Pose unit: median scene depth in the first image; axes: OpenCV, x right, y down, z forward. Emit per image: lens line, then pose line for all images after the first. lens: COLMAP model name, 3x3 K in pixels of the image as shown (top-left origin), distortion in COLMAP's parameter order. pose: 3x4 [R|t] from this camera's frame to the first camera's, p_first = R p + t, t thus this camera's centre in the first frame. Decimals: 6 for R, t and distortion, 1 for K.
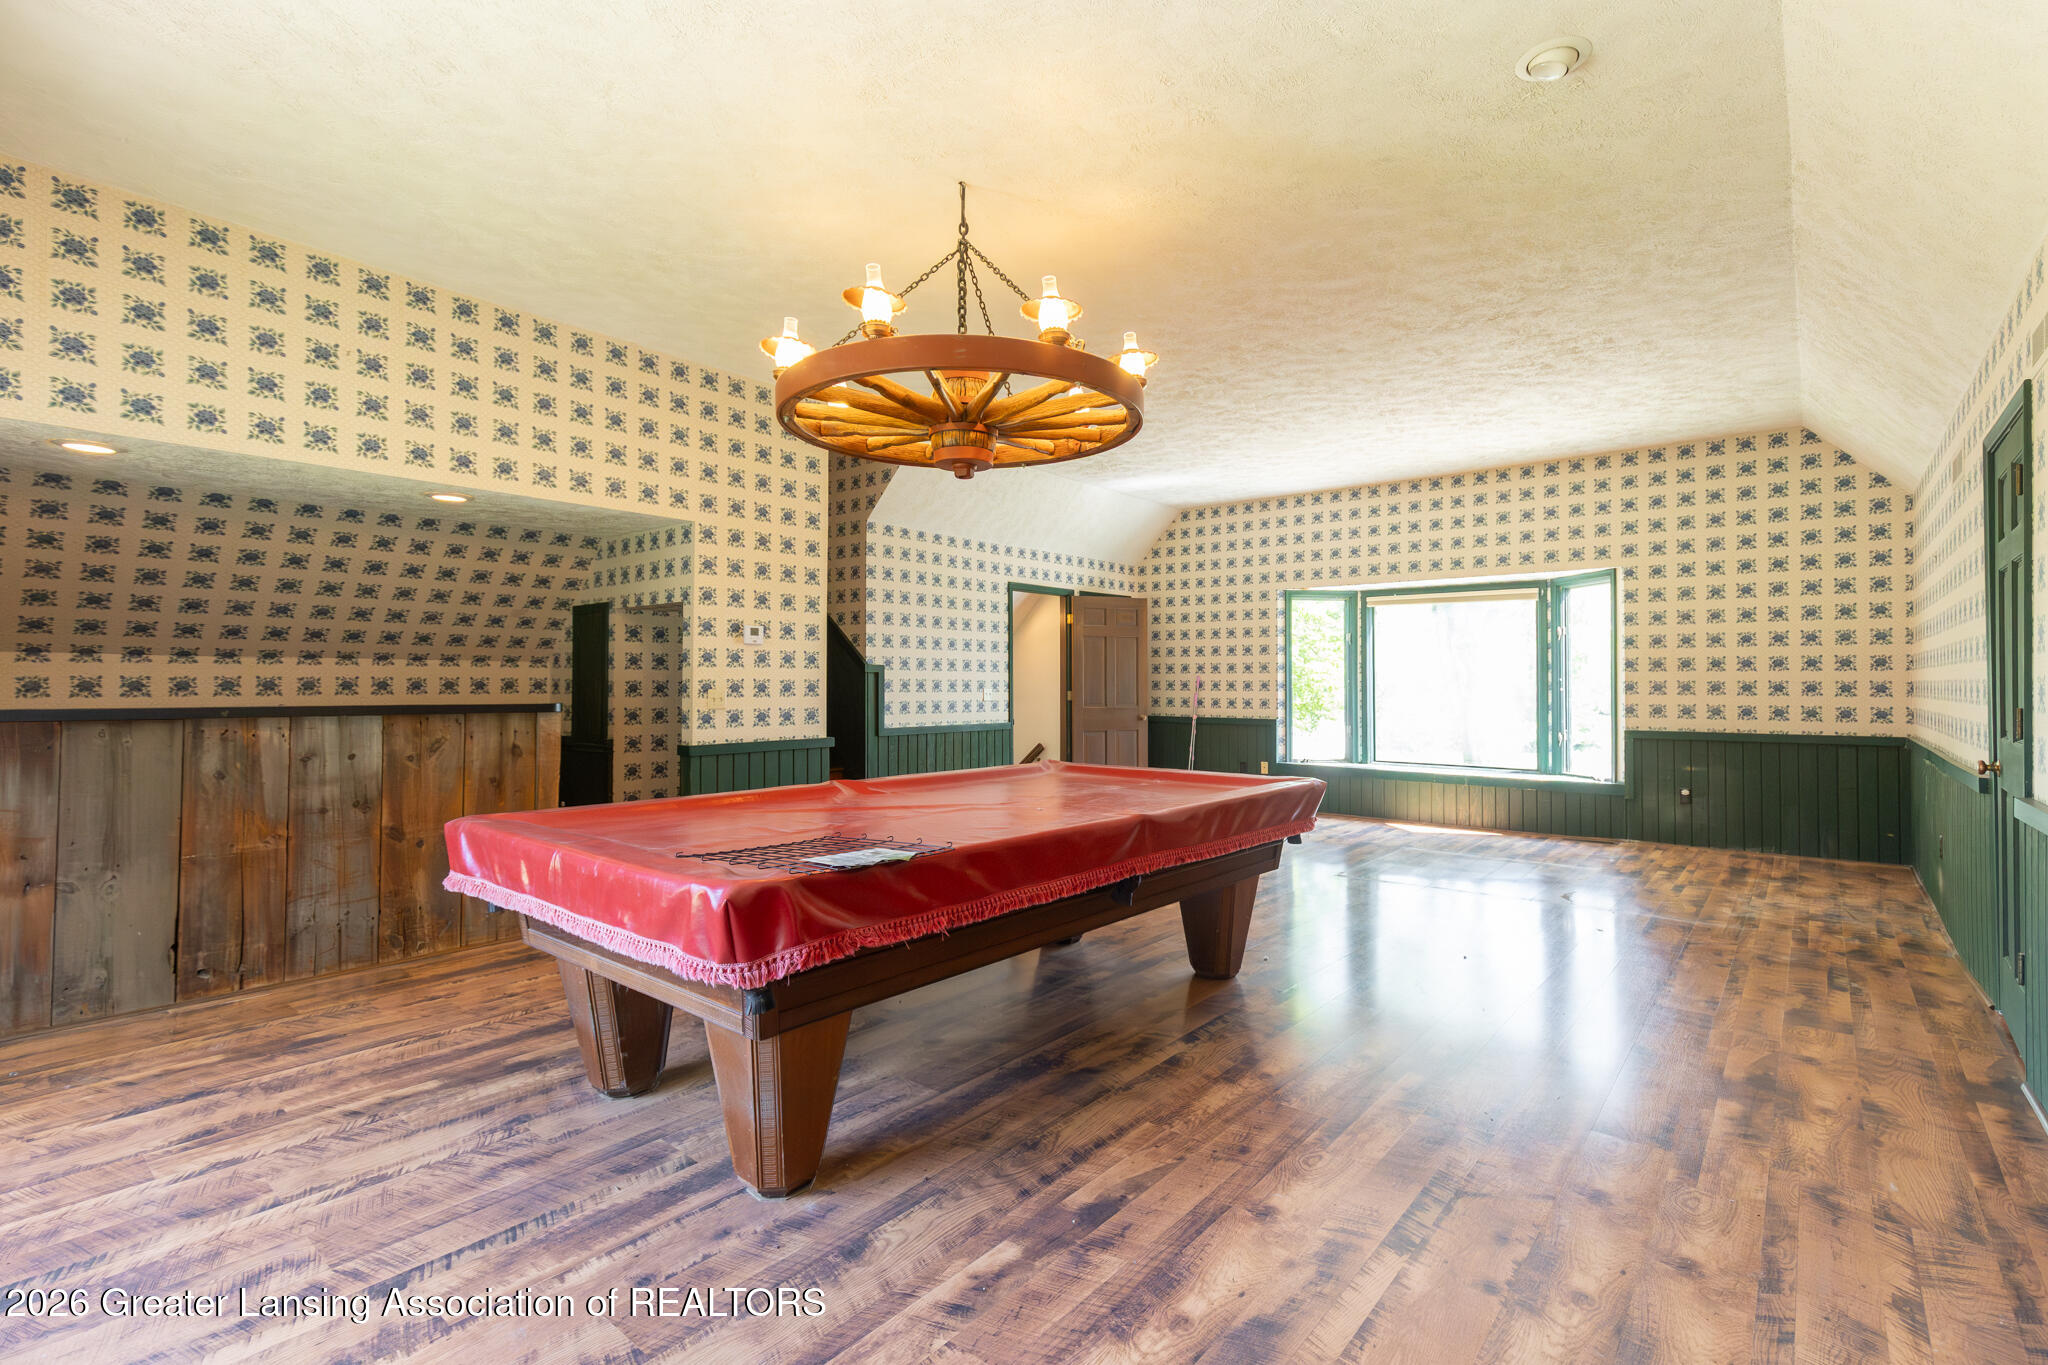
lens RADIAL K [[937.0, 0, 1043.7], [0, 937.0, 679.3], [0, 0, 1]] dist [0.002714, 0.000037]
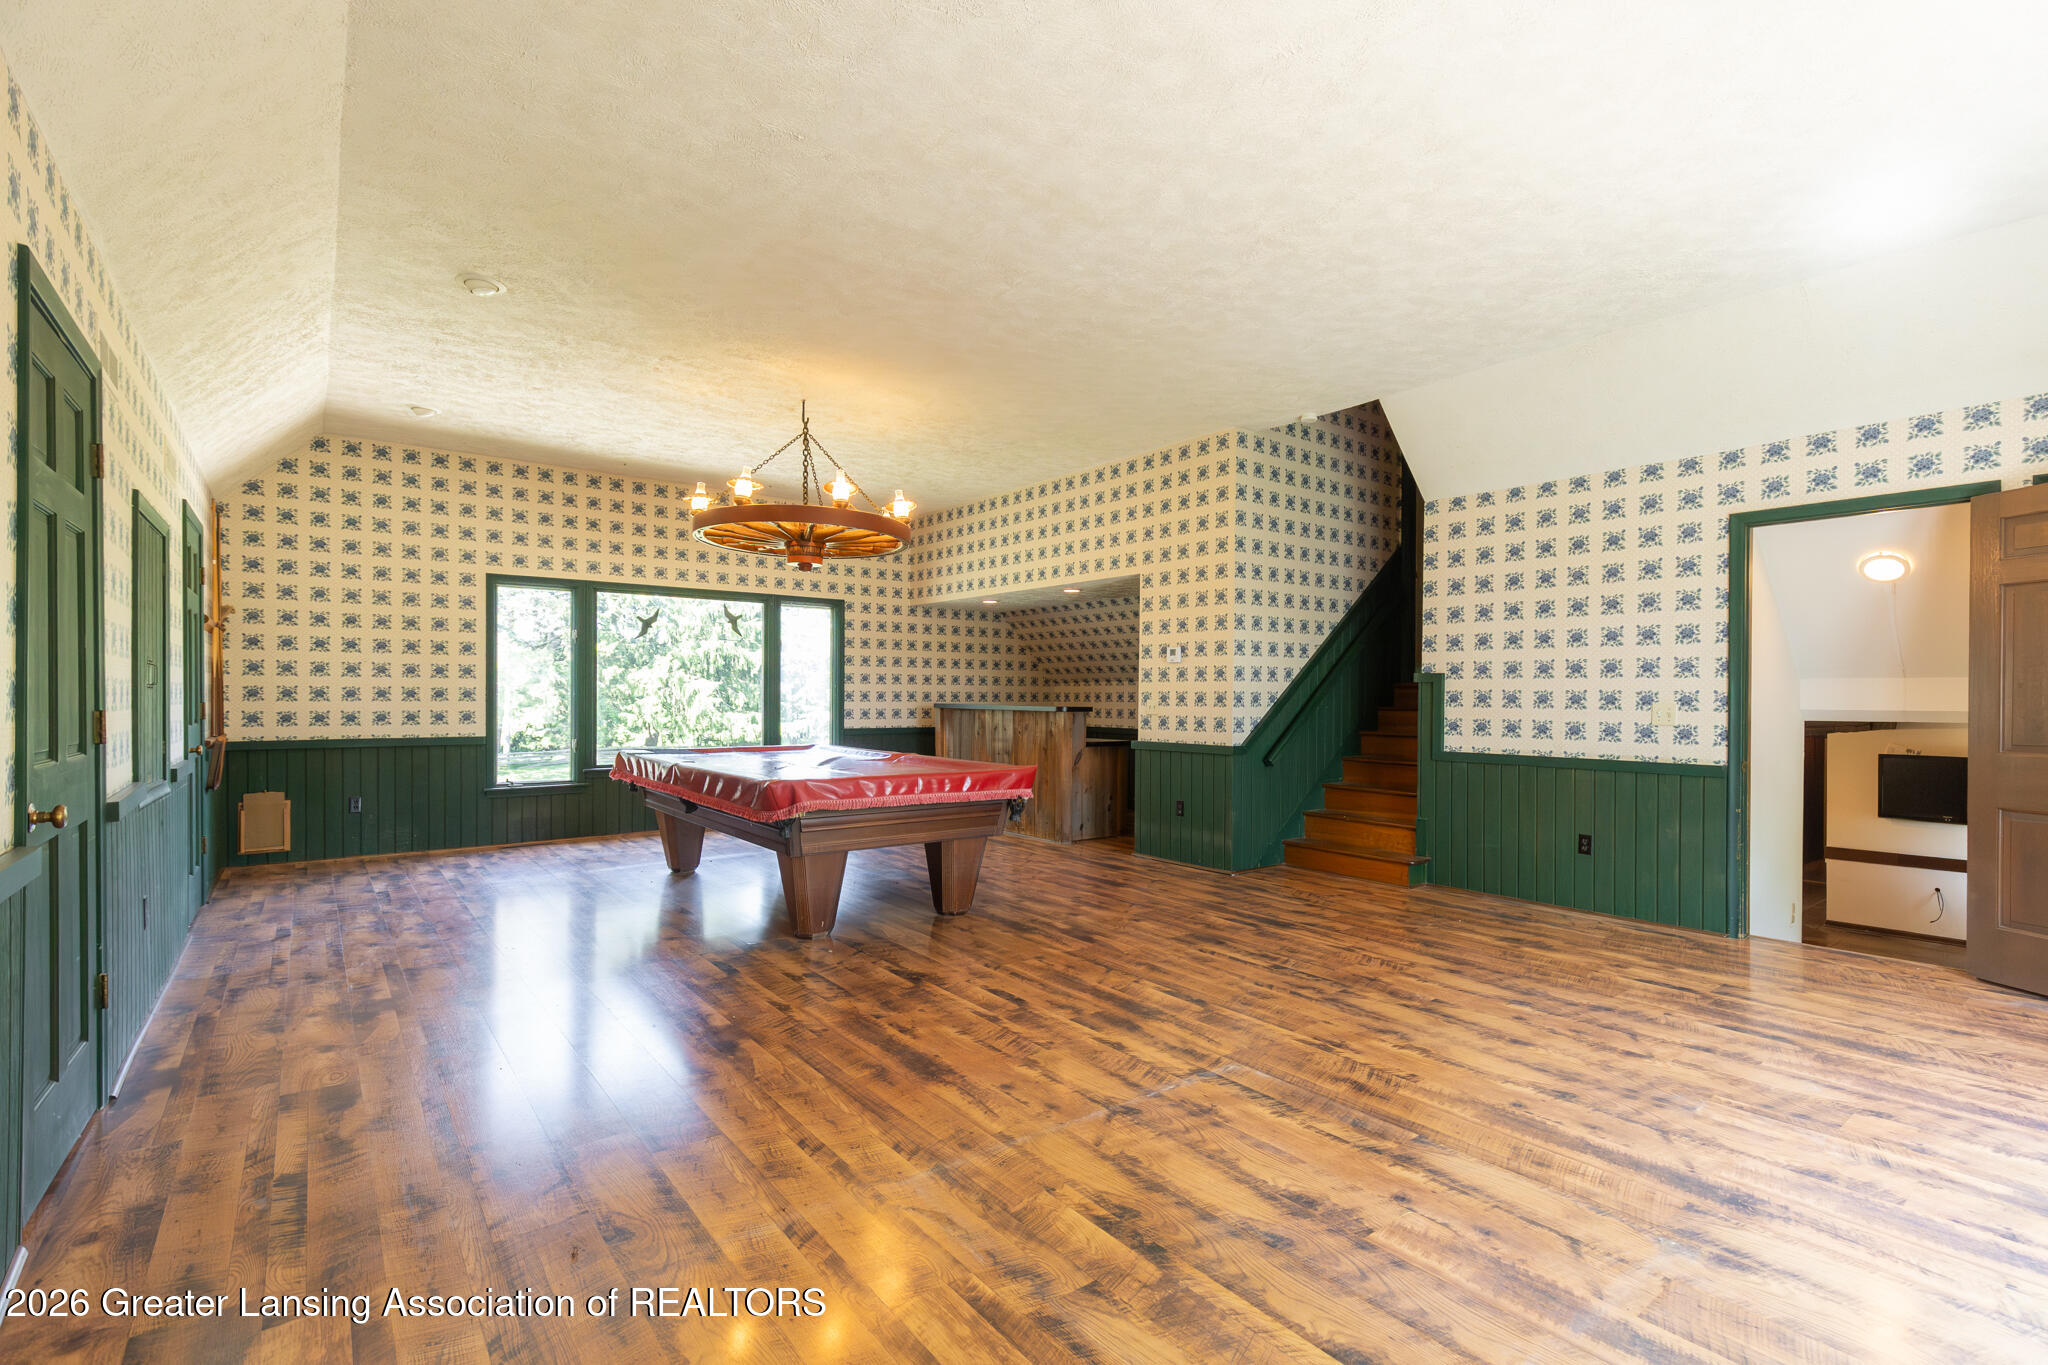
lens RADIAL K [[937.0, 0, 1043.4], [0, 937.0, 693.1], [0, 0, 1]] dist [0.002714, 0.000037]
pose [[-0.215141, -0.007603, -0.976553, 0.901478], [-0.000813, 0.999971, -0.007606, 0.011256], [0.976583, -0.000843, -0.215141, 1.082892]]
